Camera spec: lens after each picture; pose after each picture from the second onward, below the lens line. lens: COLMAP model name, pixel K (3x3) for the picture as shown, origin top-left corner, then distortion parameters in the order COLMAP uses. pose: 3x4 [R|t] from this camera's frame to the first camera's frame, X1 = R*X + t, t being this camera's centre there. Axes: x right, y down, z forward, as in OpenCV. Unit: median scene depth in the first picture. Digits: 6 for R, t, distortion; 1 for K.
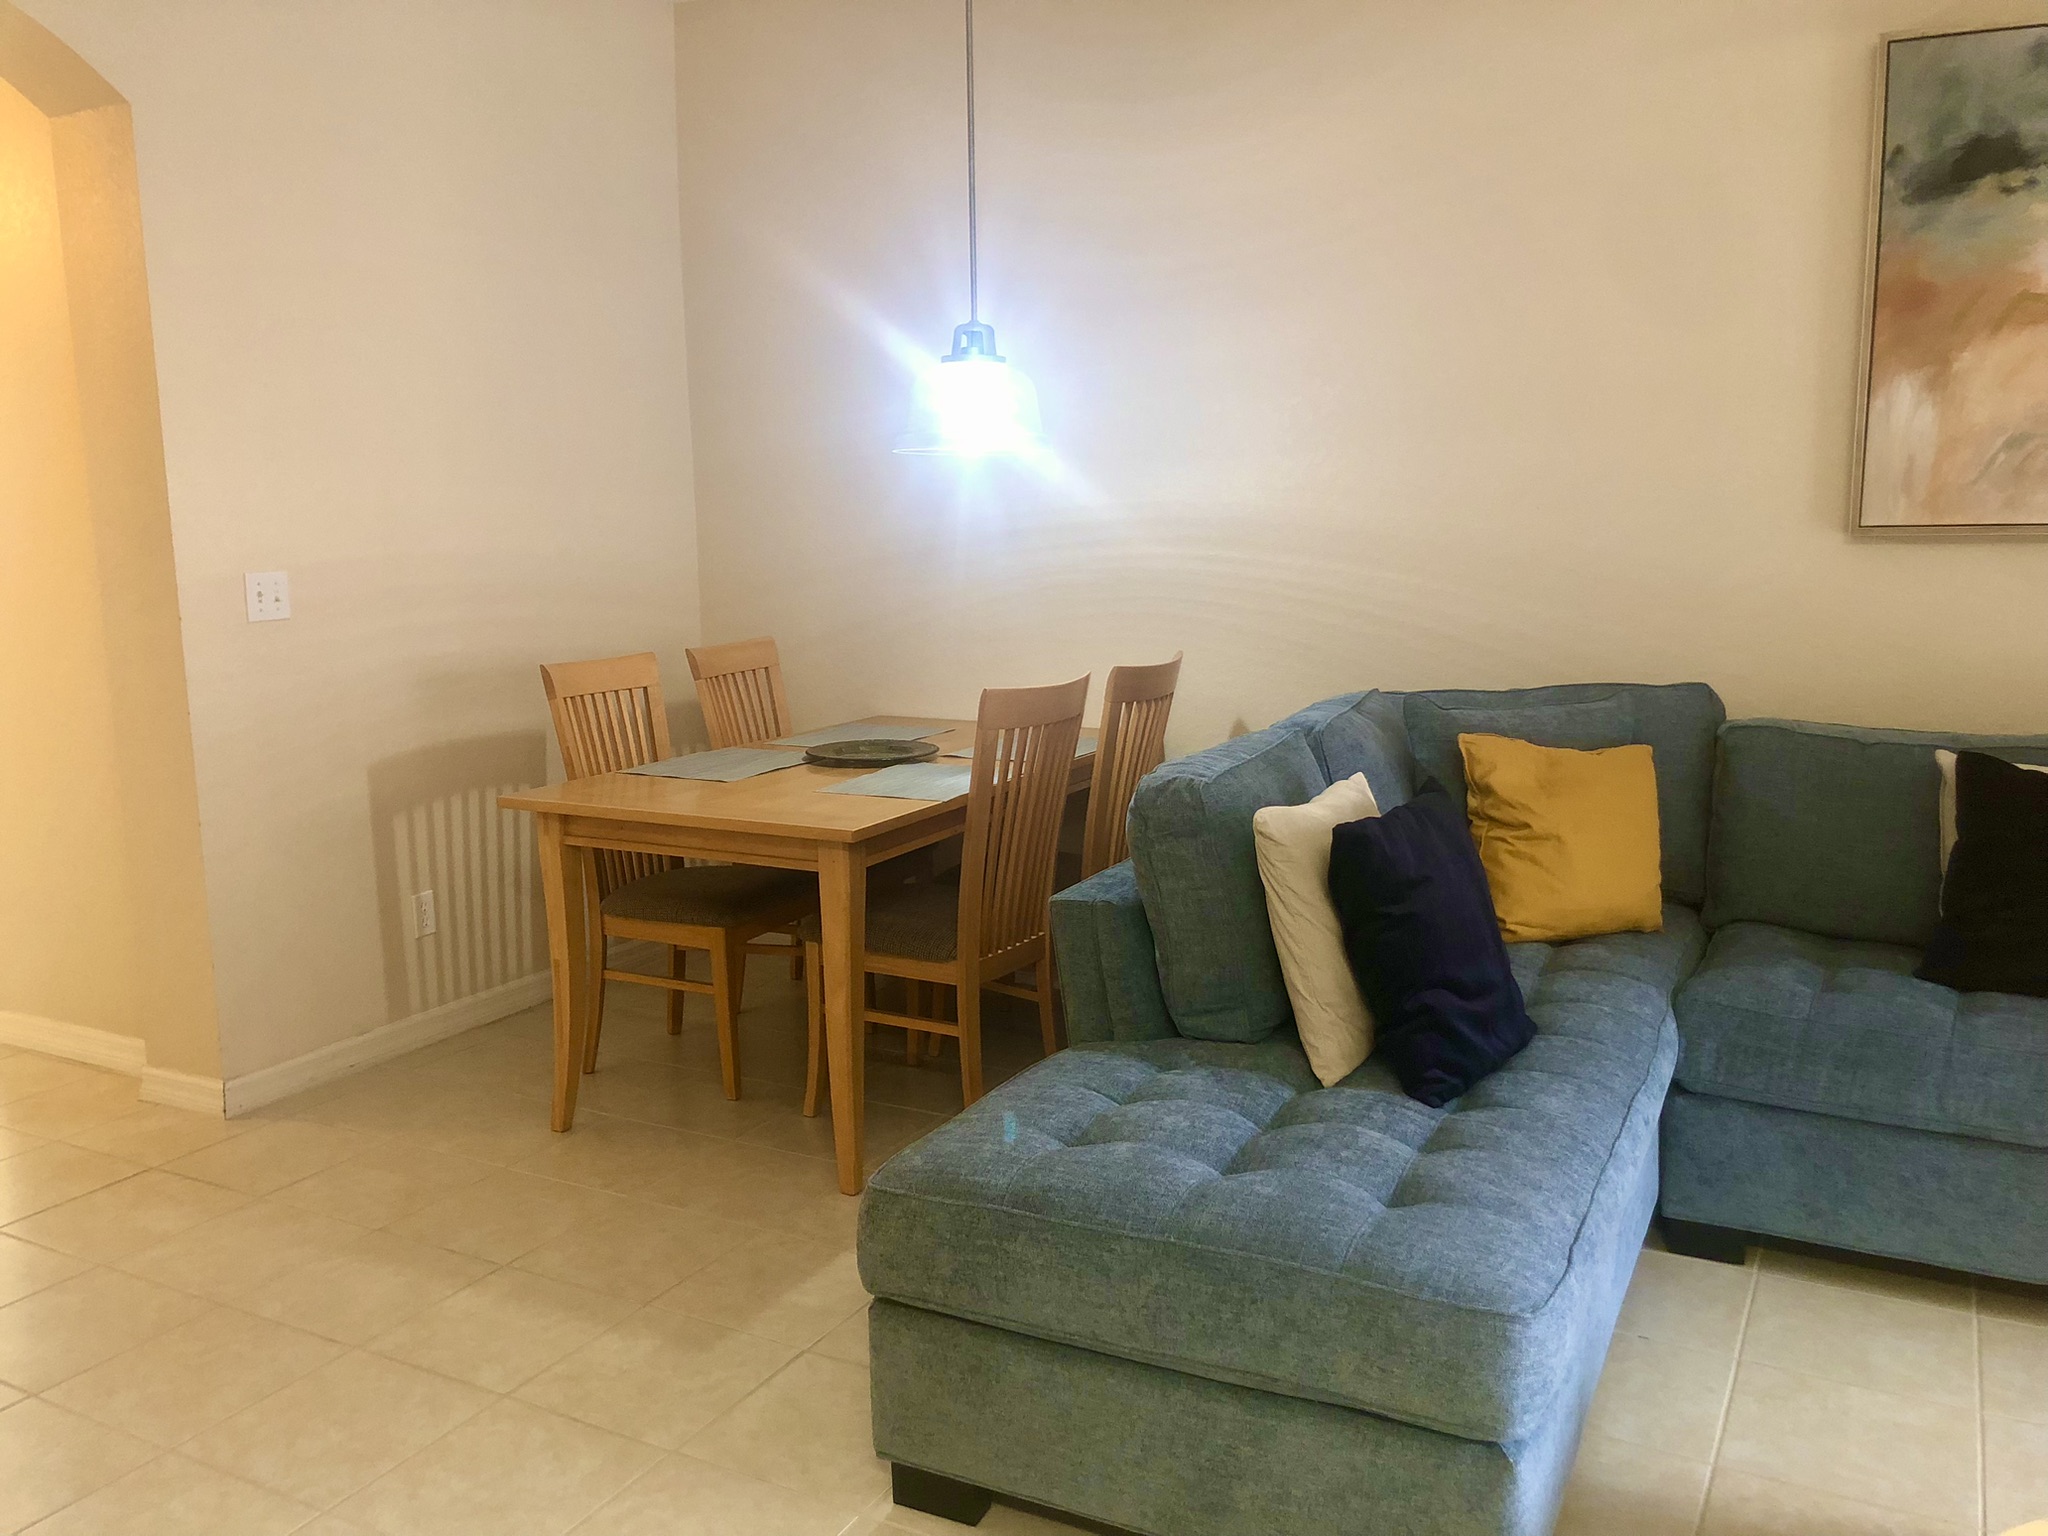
lens RADIAL K [[1688.2, 0, 1010.1], [0, 1688.2, 766.1], [0, 0, 1]] dist [0.027752, -0.042915]
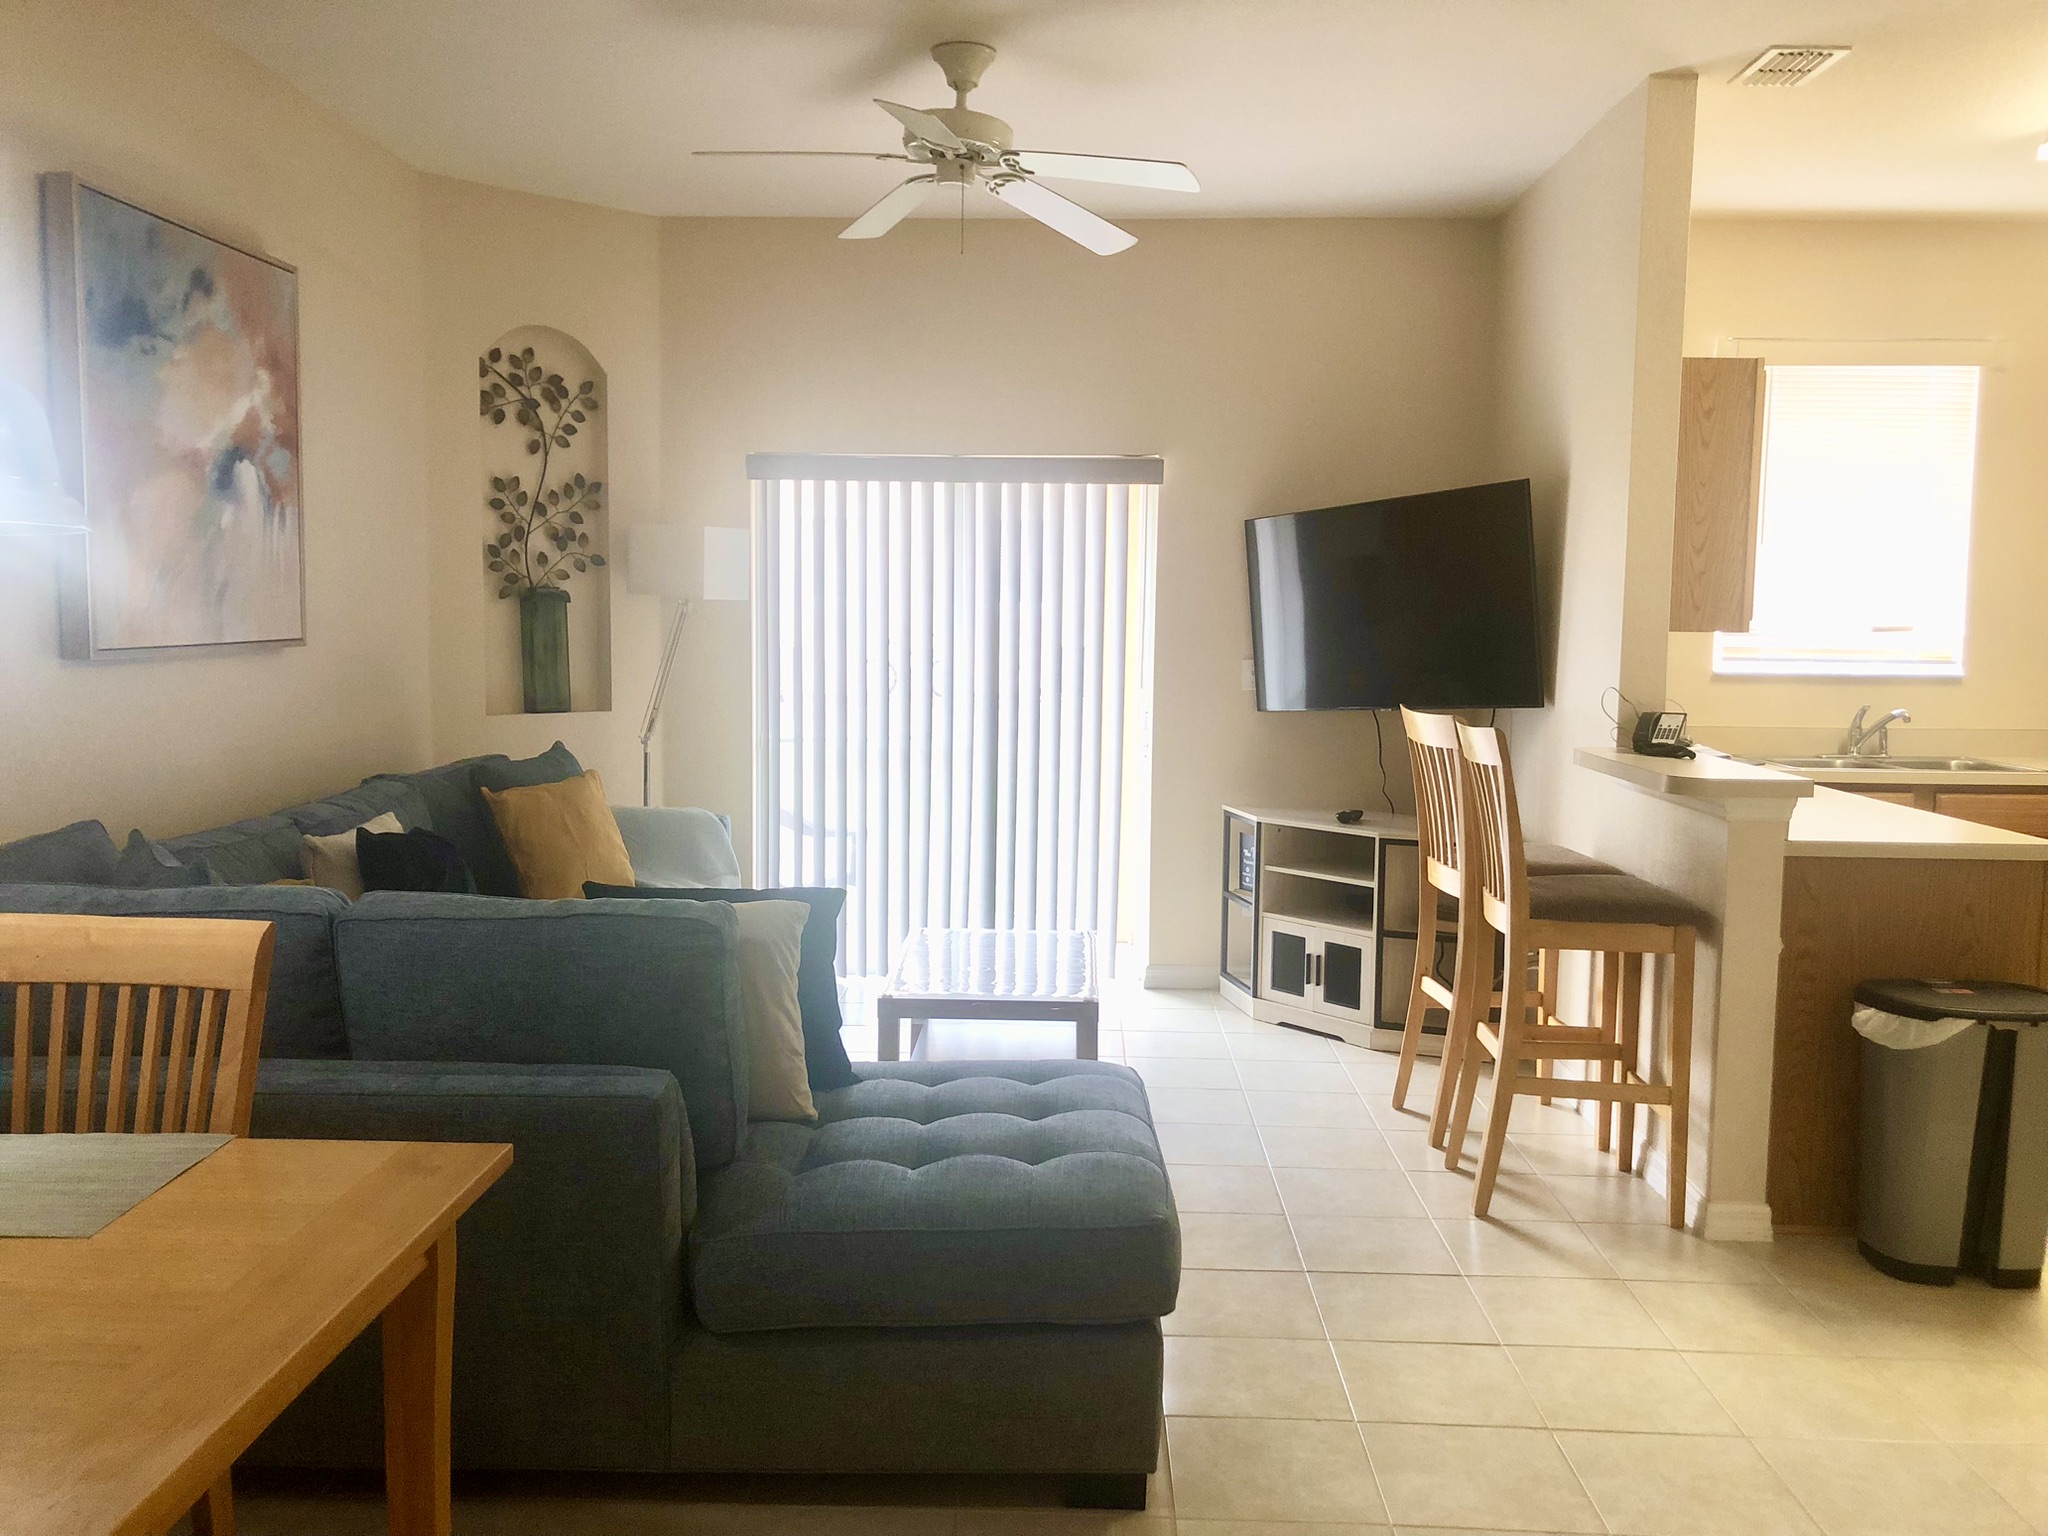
lens RADIAL K [[1688.2, 0, 1002.3], [0, 1688.2, 774.3], [0, 0, 1]] dist [0.027752, -0.042915]
pose [[-0.432246, -0.085227, 0.897719, -0.698682], [0.133274, 0.978553, 0.157072, -0.165761], [-0.891853, 0.187536, -0.411617, 1.007687]]
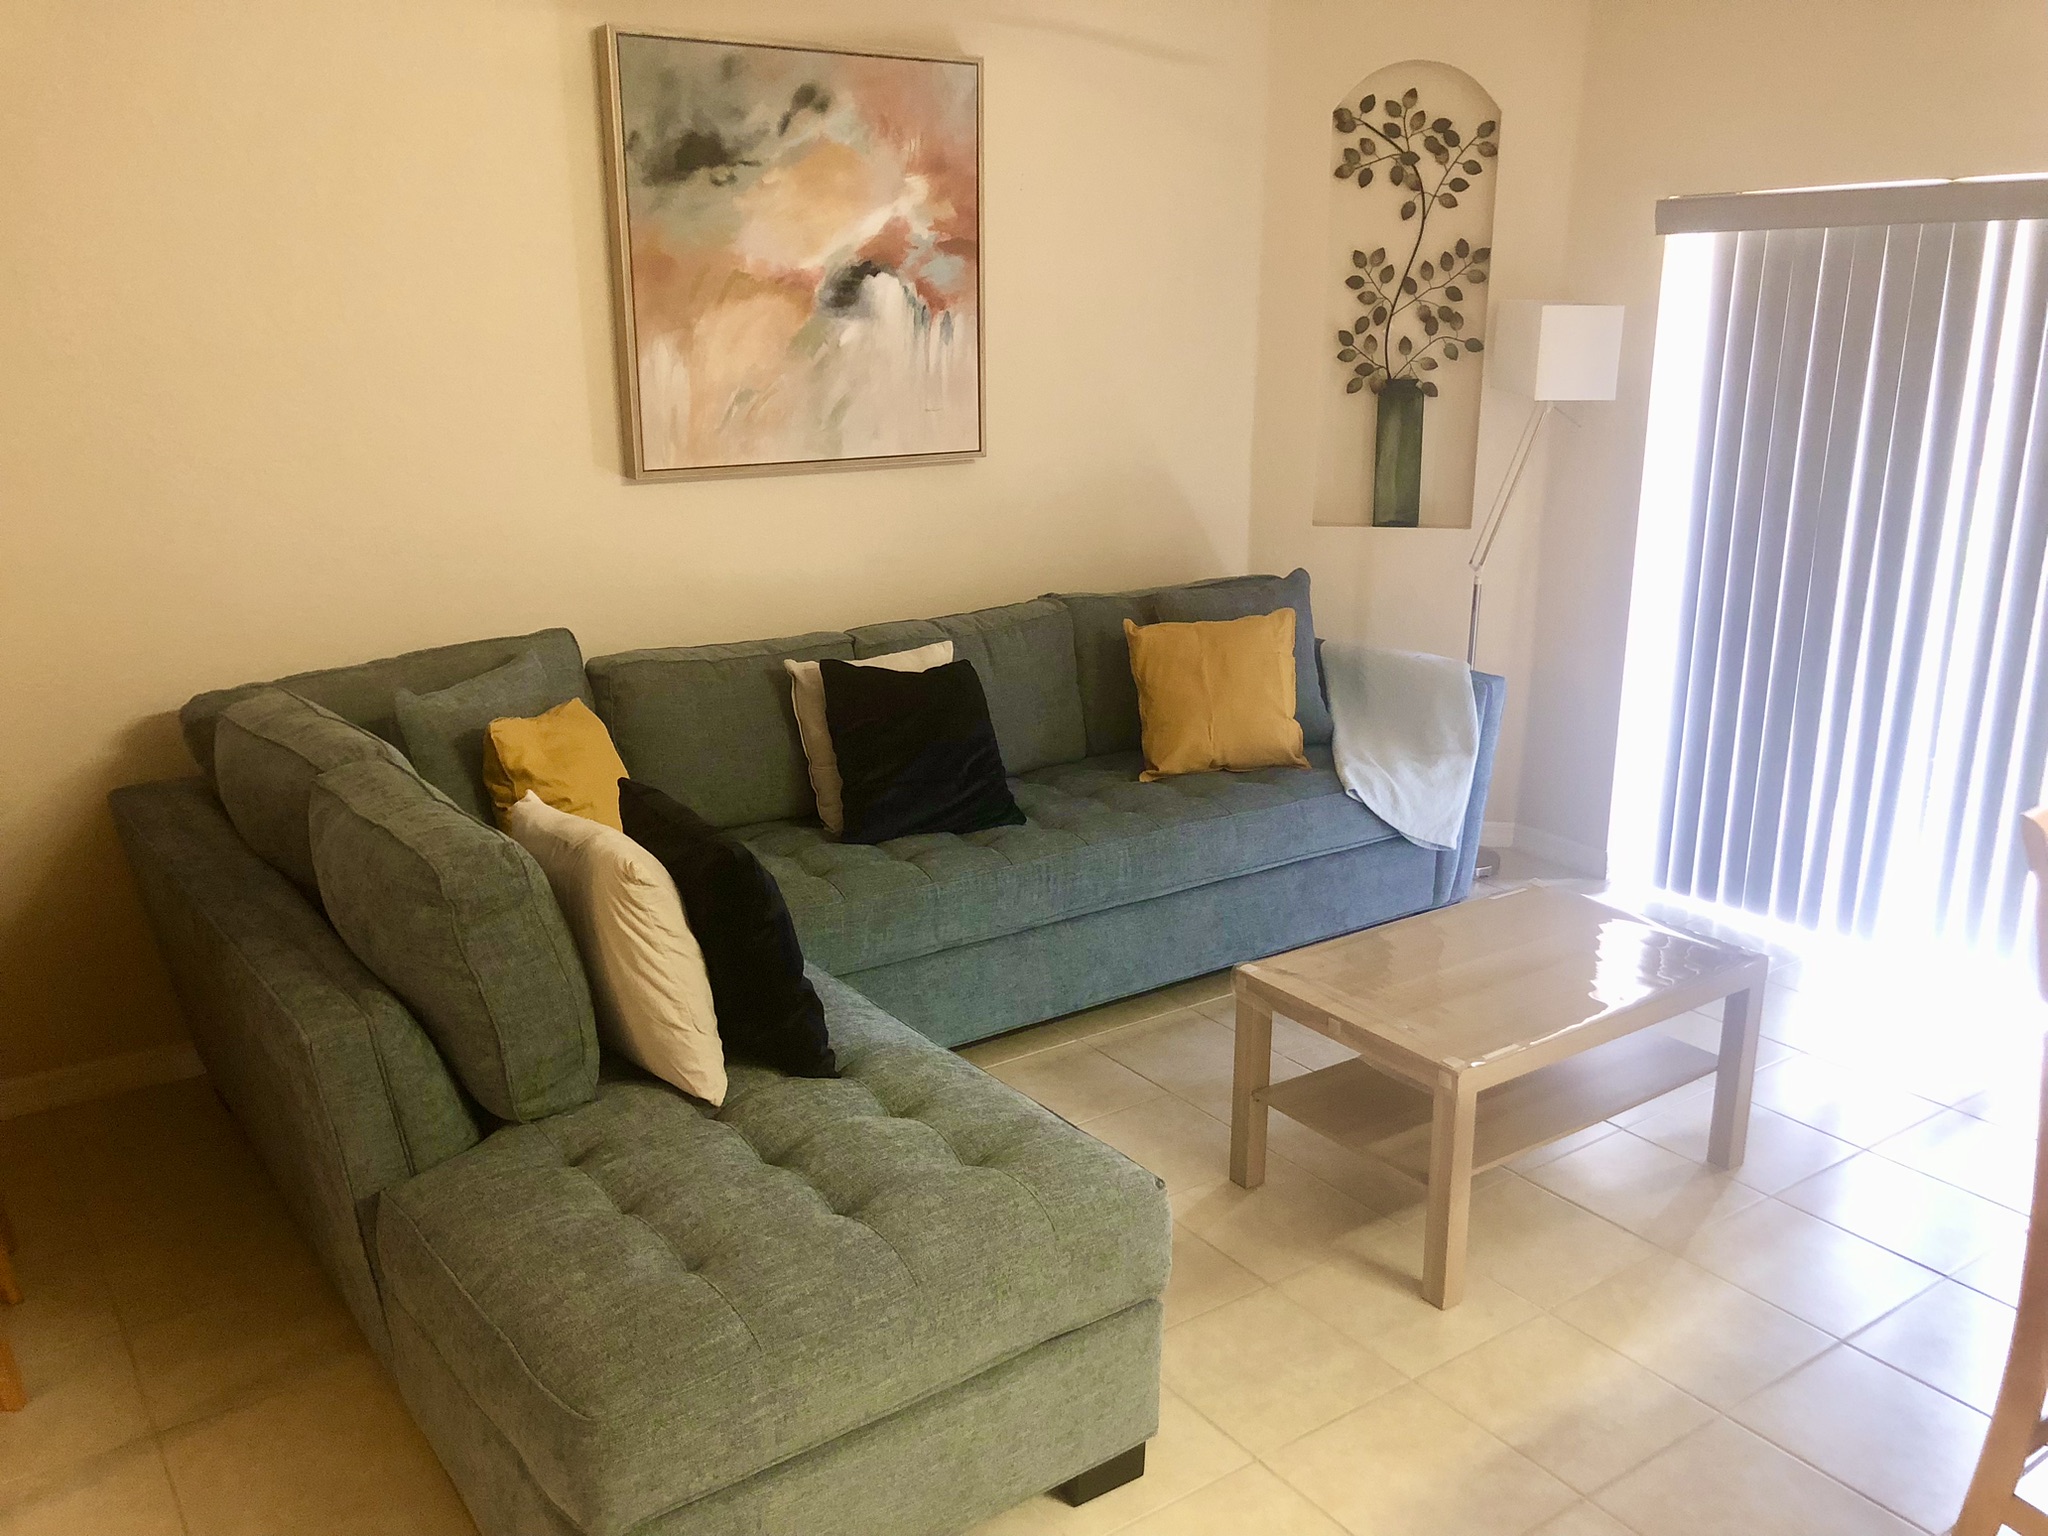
lens RADIAL K [[1688.2, 0, 1012.4], [0, 1688.2, 749.2], [0, 0, 1]] dist [0.027752, -0.042915]
pose [[0.447891, -0.215853, 0.867641, -0.433825], [0.137460, 0.975507, 0.171729, -0.128019], [-0.883458, 0.042350, 0.466592, 0.279708]]
